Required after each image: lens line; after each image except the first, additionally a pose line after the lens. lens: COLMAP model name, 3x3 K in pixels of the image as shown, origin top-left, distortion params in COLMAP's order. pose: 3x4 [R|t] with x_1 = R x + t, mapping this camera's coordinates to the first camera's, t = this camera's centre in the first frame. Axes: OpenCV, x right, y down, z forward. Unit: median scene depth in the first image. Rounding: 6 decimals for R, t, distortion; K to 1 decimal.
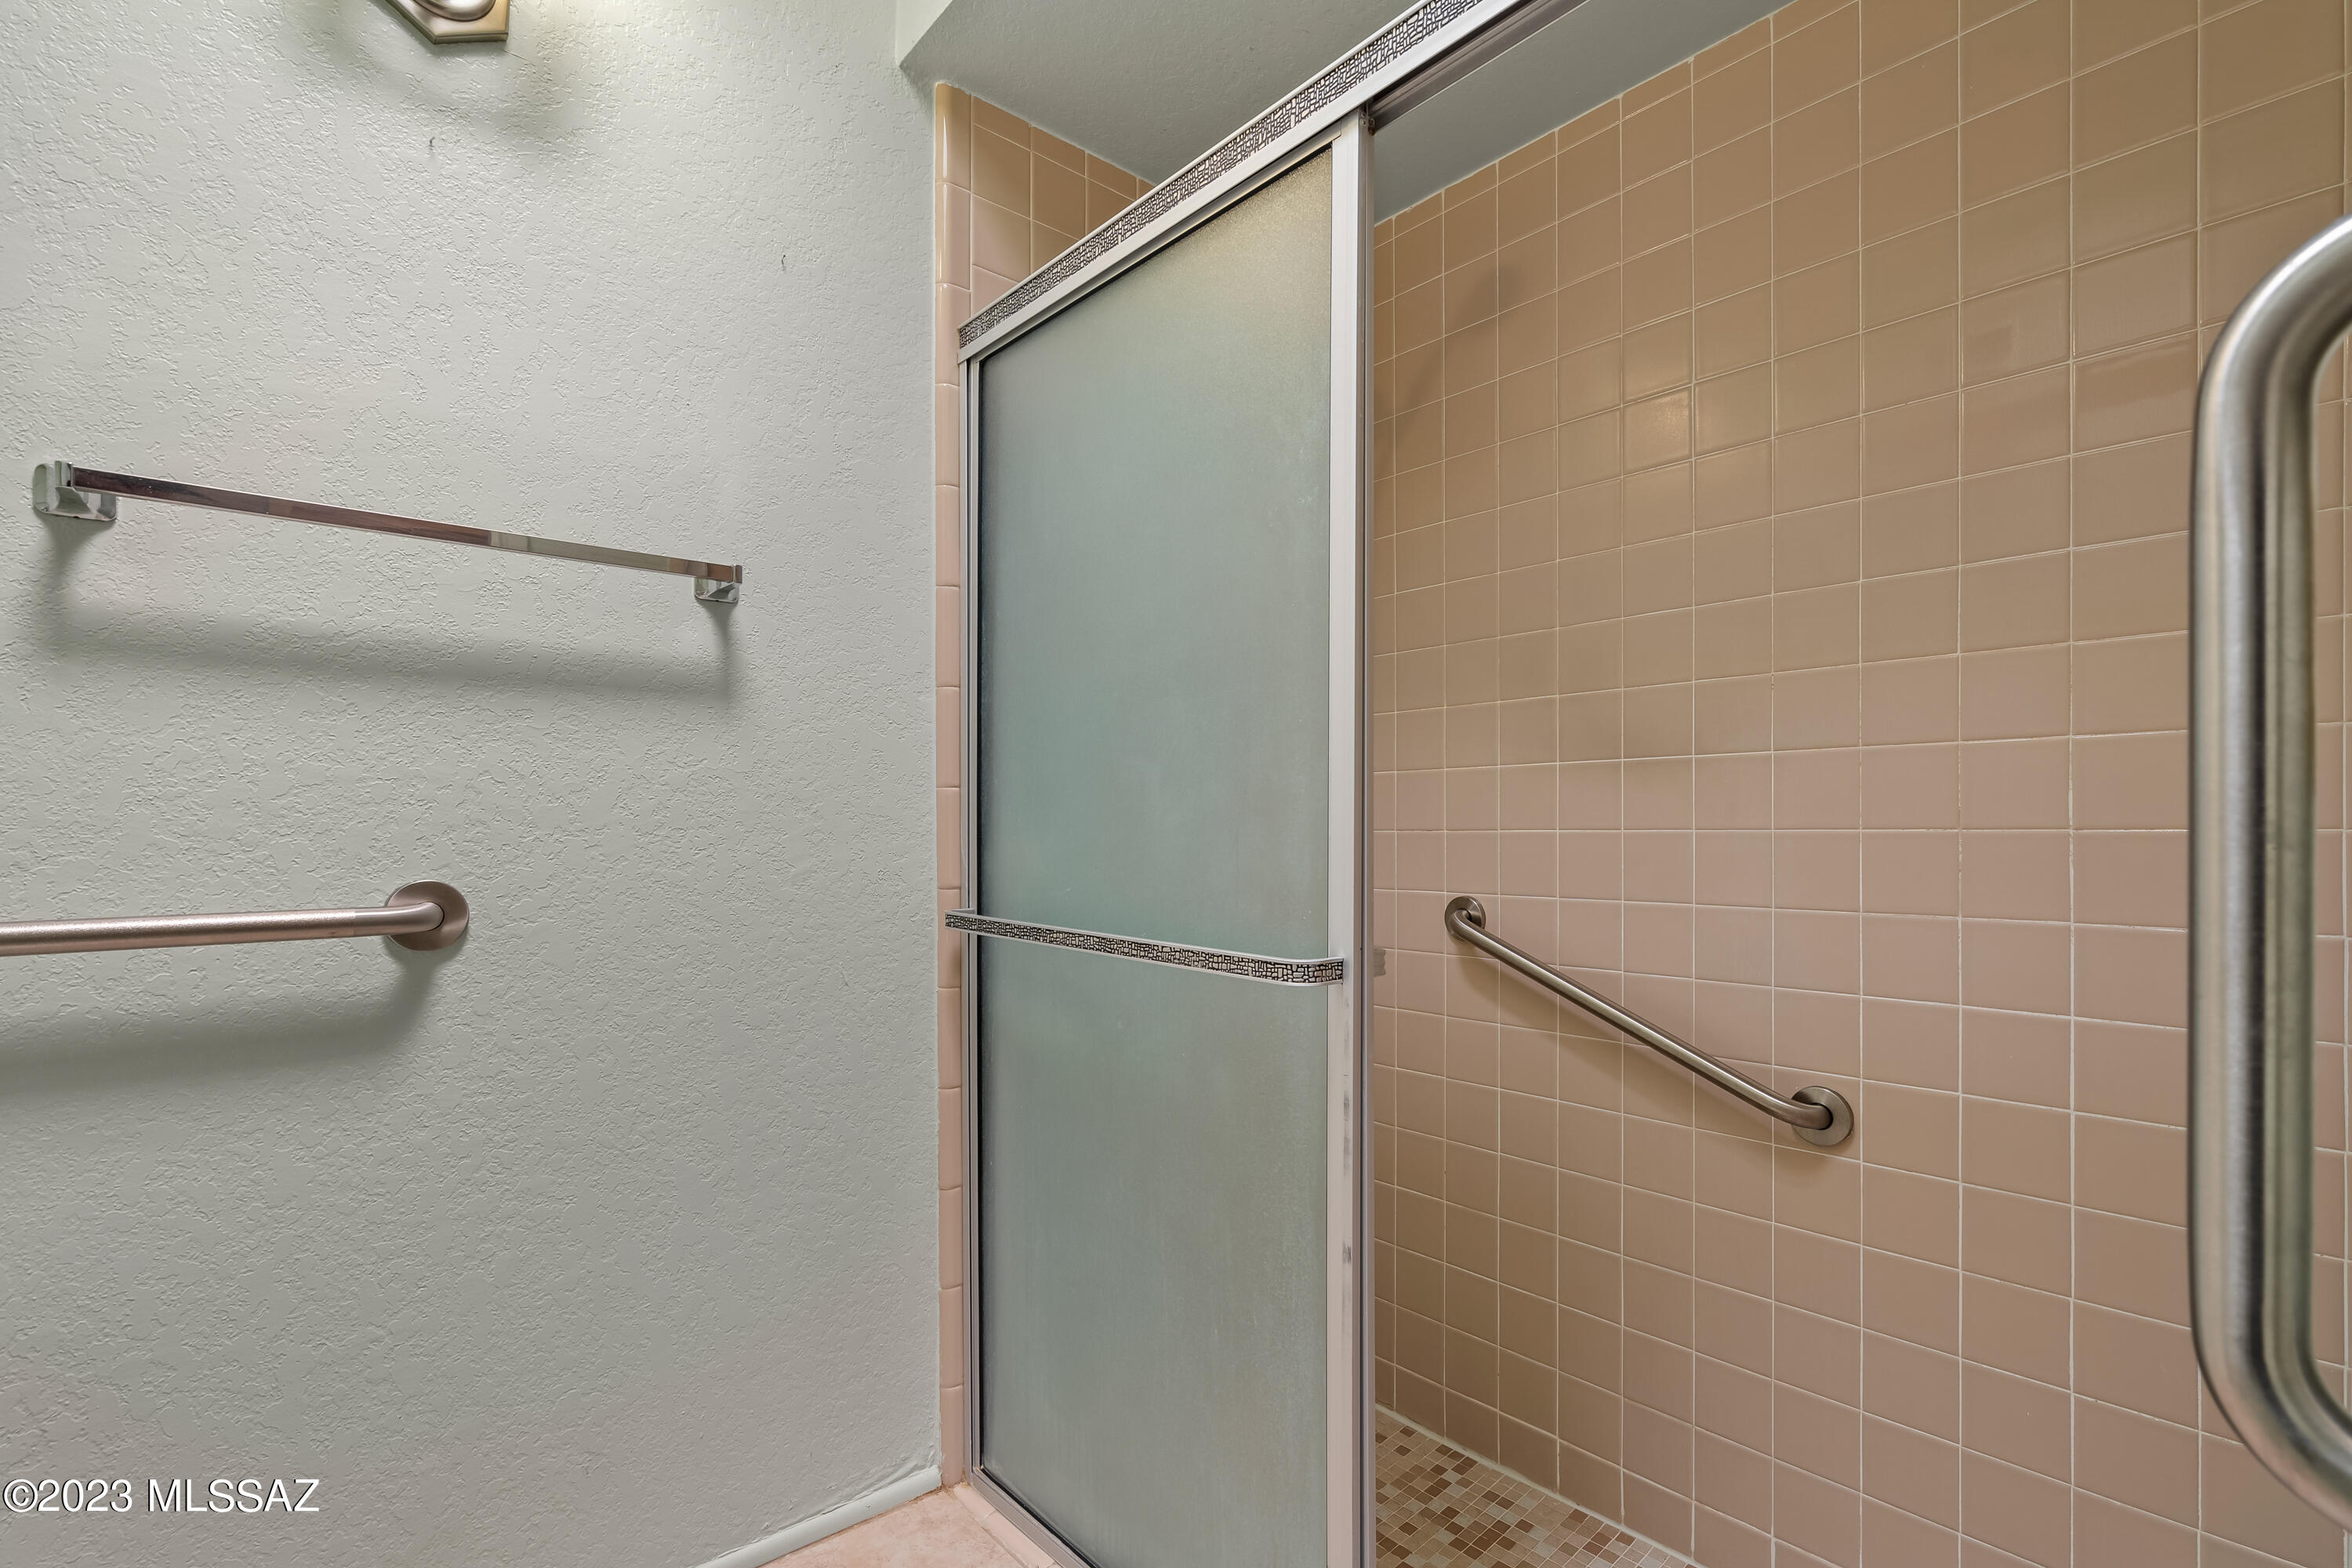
lens RADIAL K [[1099.1, 0, 1185.2], [0, 1099.1, 832.4], [0, 0, 1]] dist [-0.004874, 0.000142]
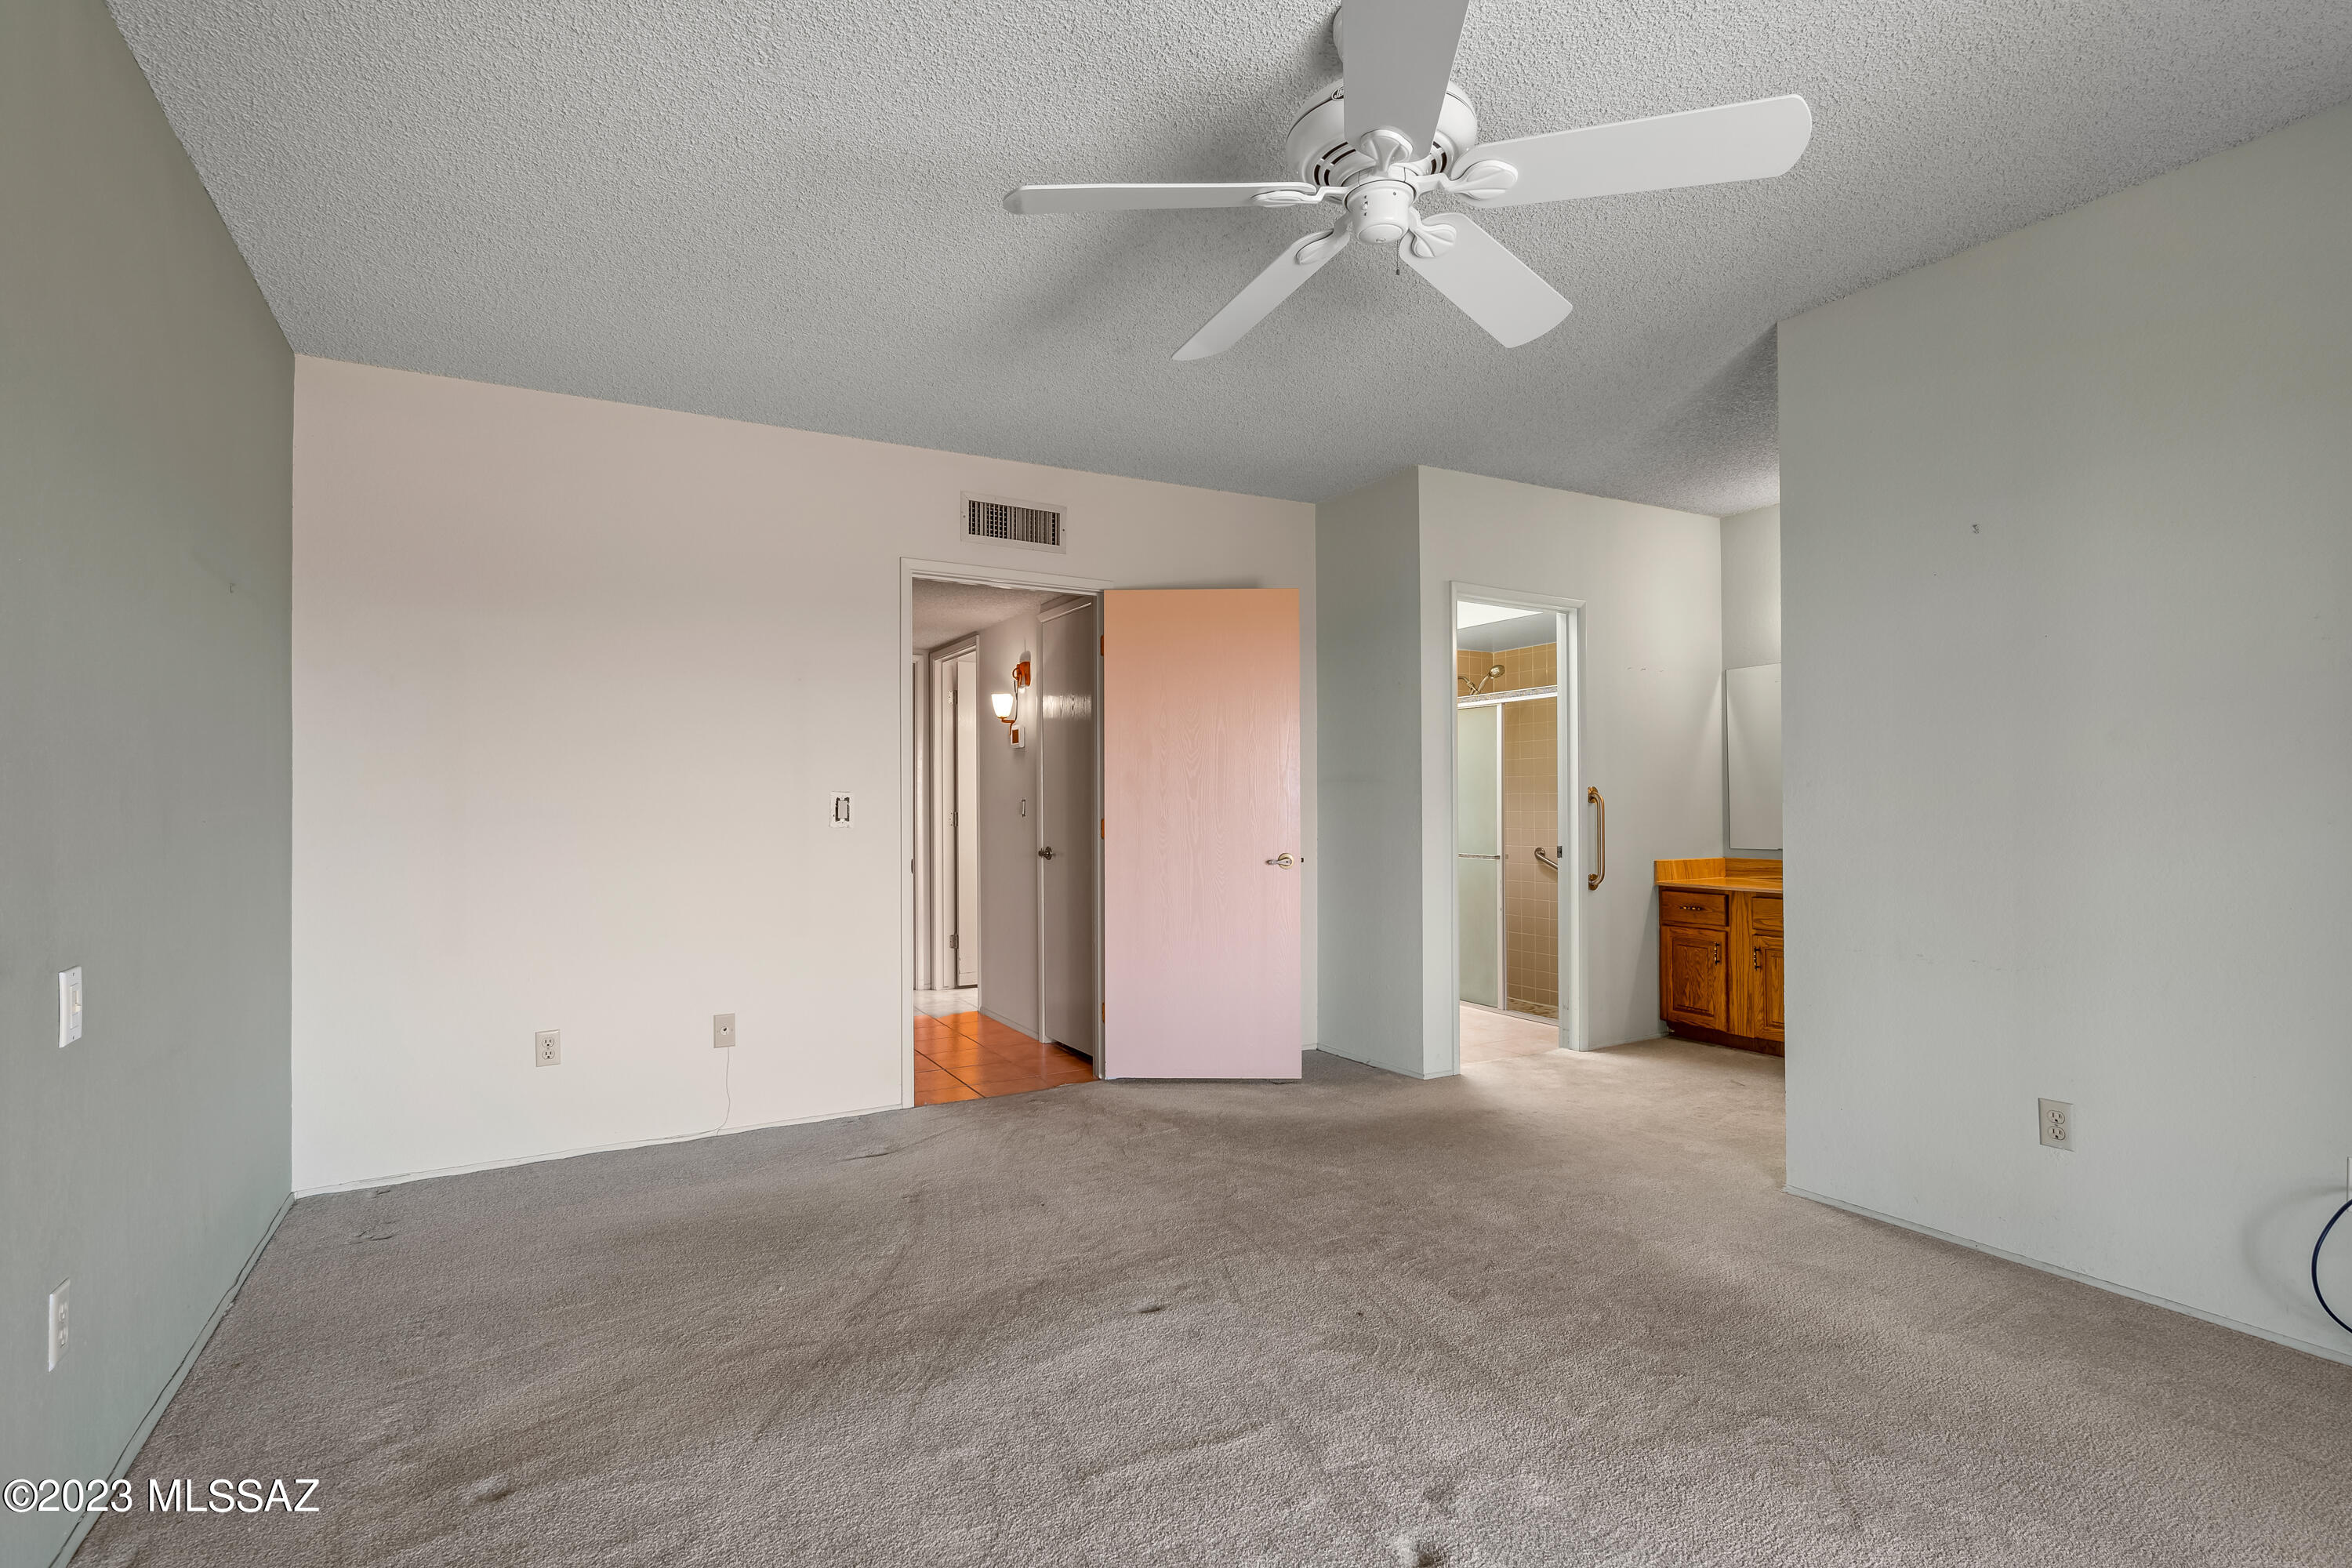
lens RADIAL K [[1099.1, 0, 1185.2], [0, 1099.1, 832.4], [0, 0, 1]] dist [-0.004874, 0.000142]
pose [[0.984510, -0.005153, -0.175252, -0.278569], [0.008395, 0.999807, 0.017764, -0.069859], [0.175126, -0.018960, 0.984363, -2.973437]]
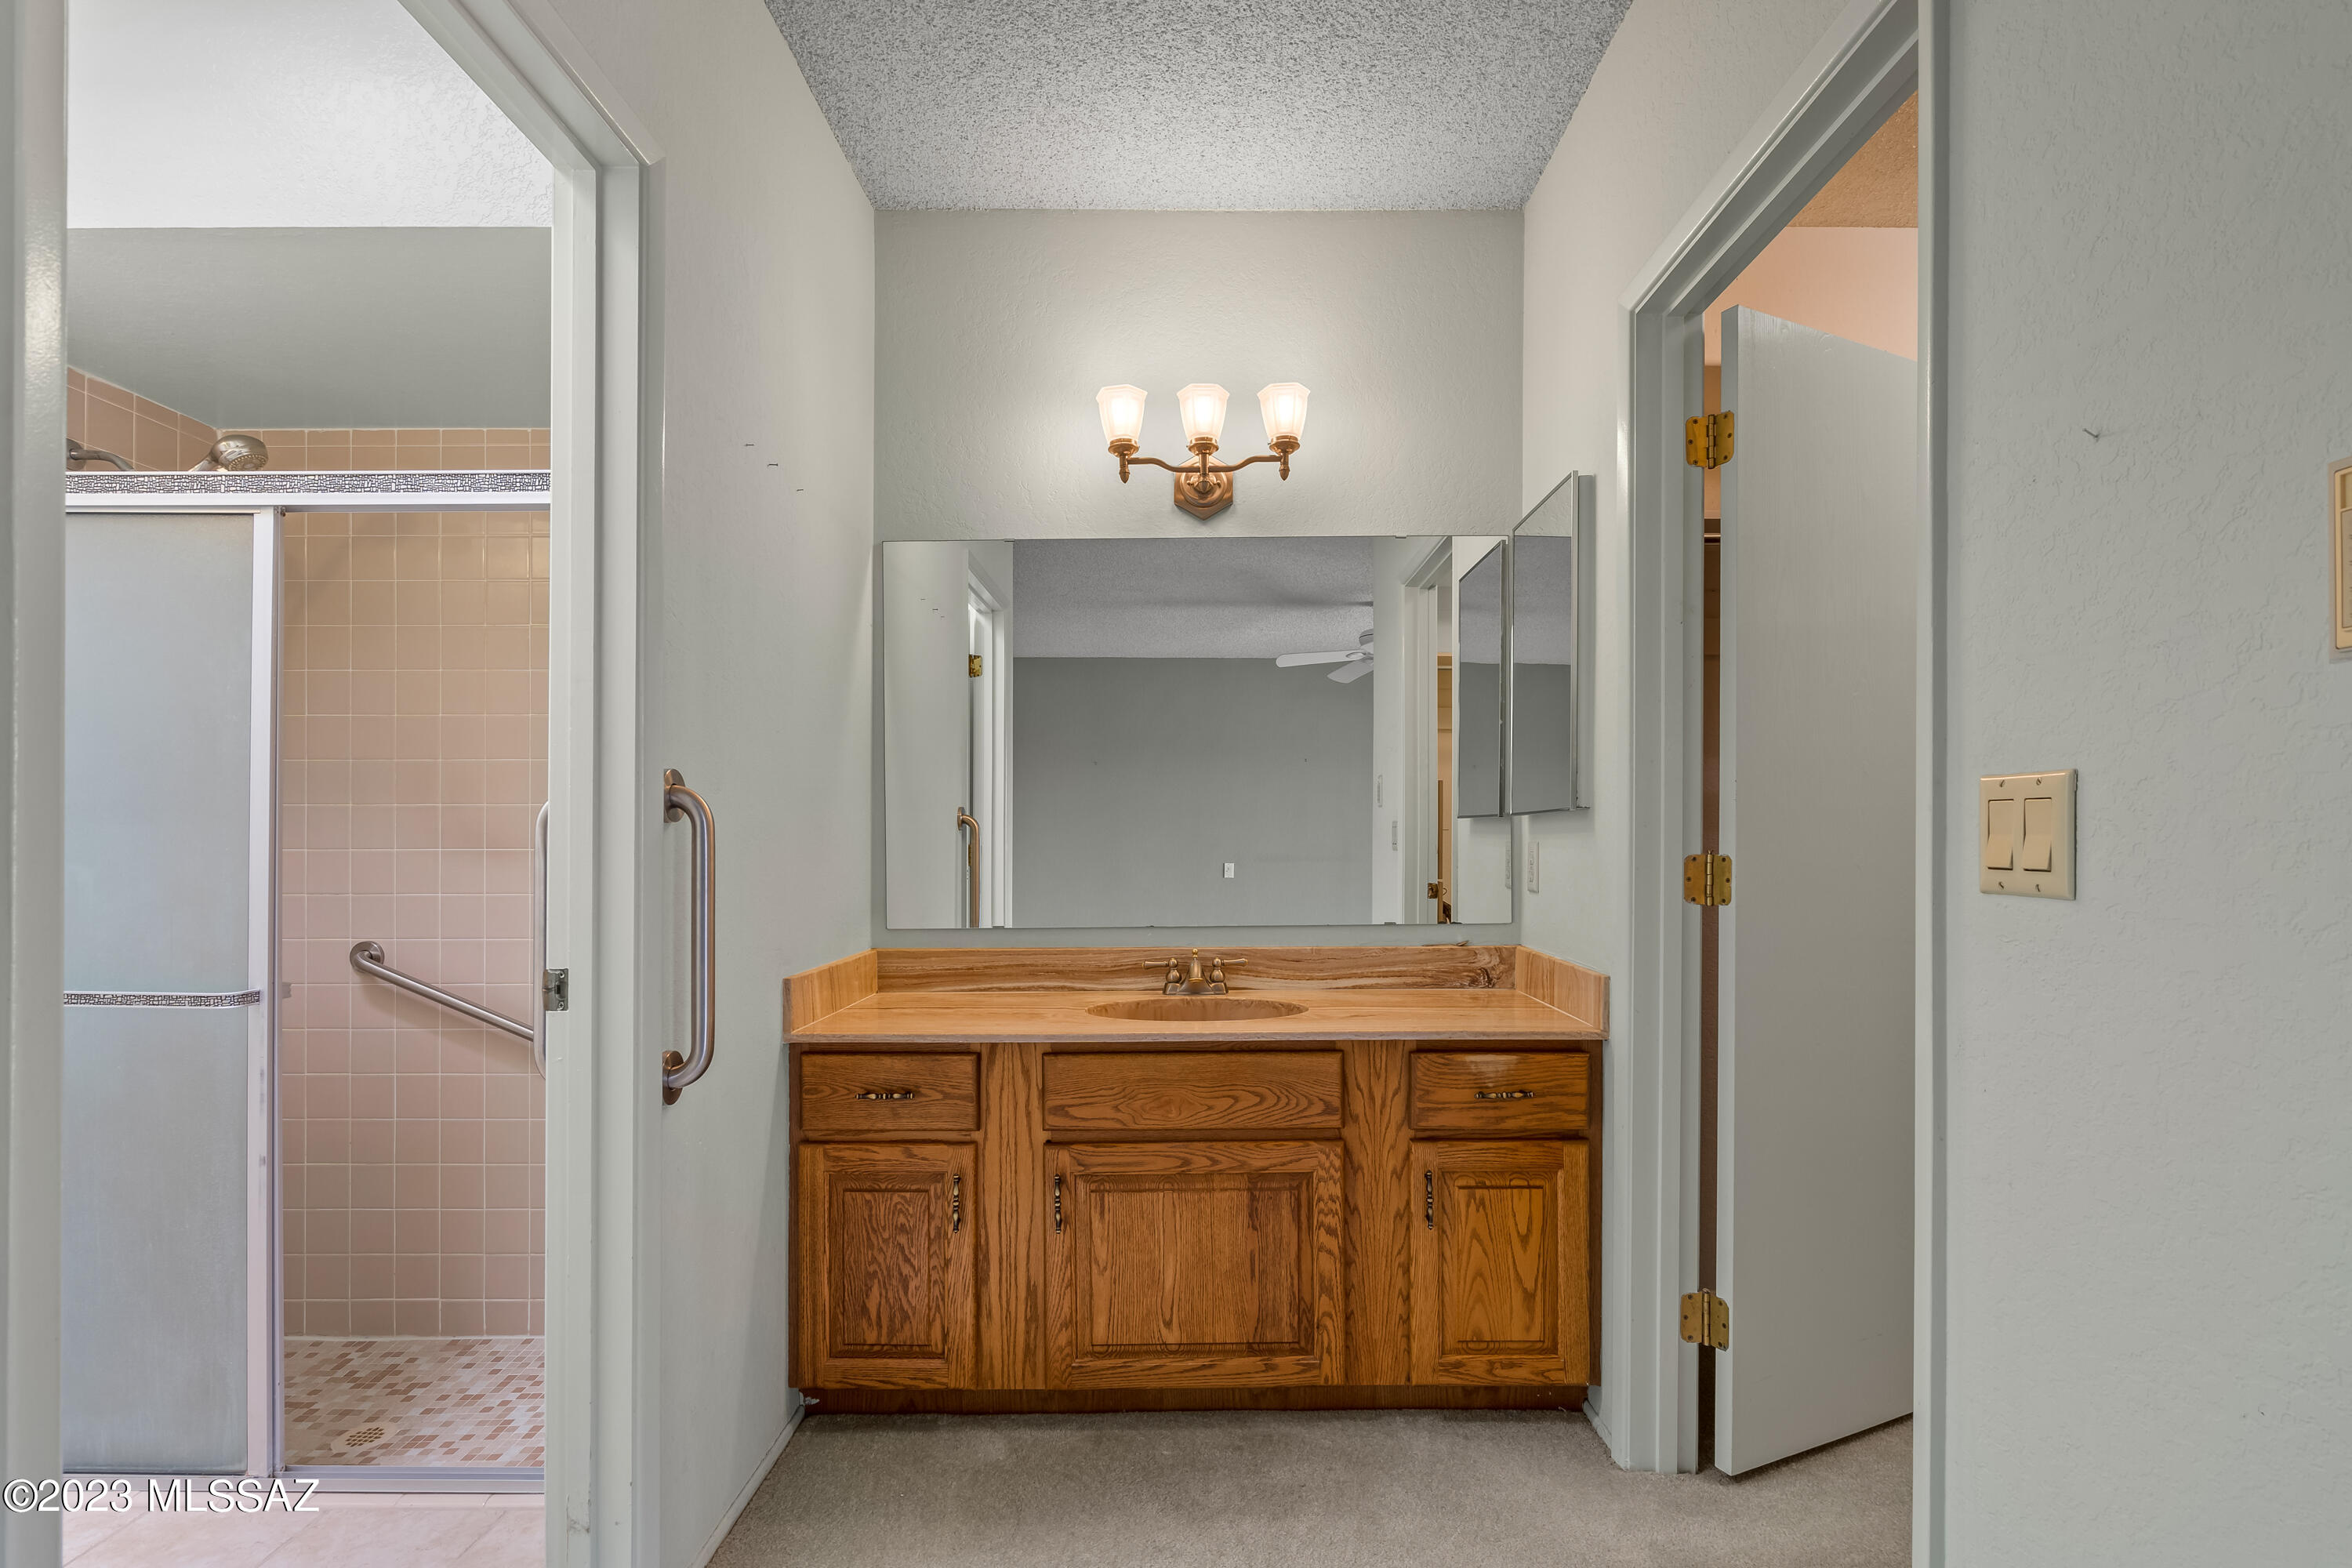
lens RADIAL K [[1099.1, 0, 1185.2], [0, 1099.1, 832.4], [0, 0, 1]] dist [-0.004874, 0.000142]
pose [[0.656458, 0.004446, 0.754349, -0.127172], [0.004431, 0.999943, -0.009749, -0.068724], [-0.754350, 0.009743, 0.656401, -0.776979]]
